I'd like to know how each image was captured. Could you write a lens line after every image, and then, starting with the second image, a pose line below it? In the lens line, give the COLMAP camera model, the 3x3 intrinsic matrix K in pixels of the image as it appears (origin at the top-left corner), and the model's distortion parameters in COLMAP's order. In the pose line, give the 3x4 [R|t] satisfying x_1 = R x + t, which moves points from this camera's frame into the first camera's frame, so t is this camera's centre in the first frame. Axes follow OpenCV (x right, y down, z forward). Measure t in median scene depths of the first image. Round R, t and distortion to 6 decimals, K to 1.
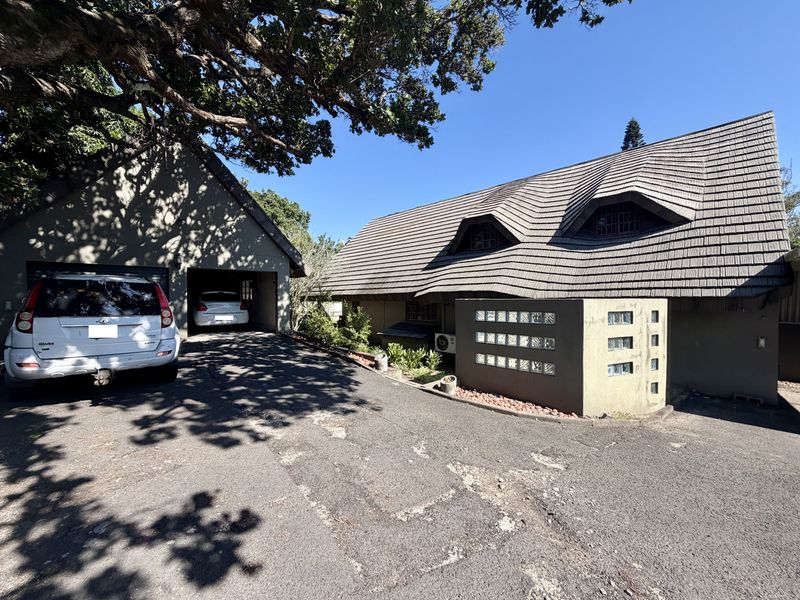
lens RADIAL K [[320.4, 0, 399.6], [0, 320.4, 297.3], [0, 0, 1]] dist [-0.003266, -0.000862]
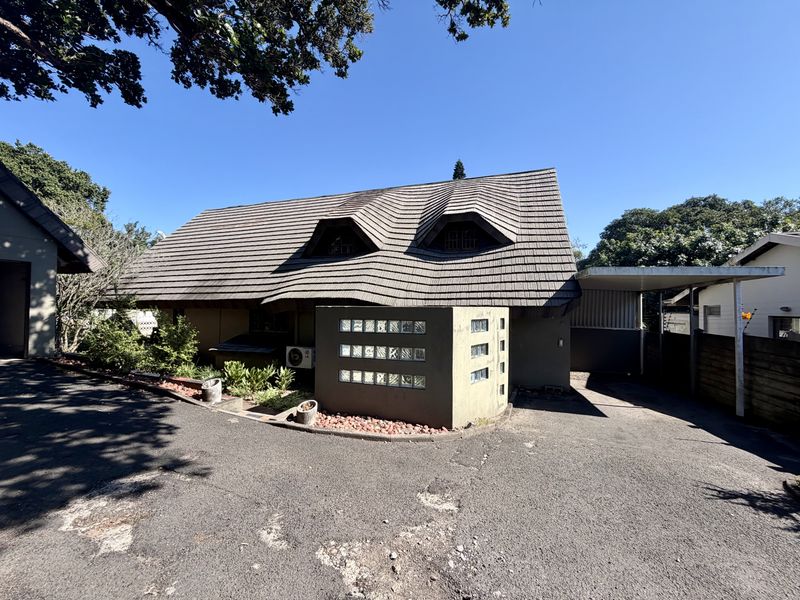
lens RADIAL K [[320.4, 0, 400.9], [0, 320.4, 298.8], [0, 0, 1]] dist [-0.003266, -0.000862]
pose [[0.895230, 0.017843, 0.445246, -0.000167], [-0.008232, 0.999690, -0.023512, 0.002811], [-0.445527, 0.017383, 0.895099, 0.130010]]
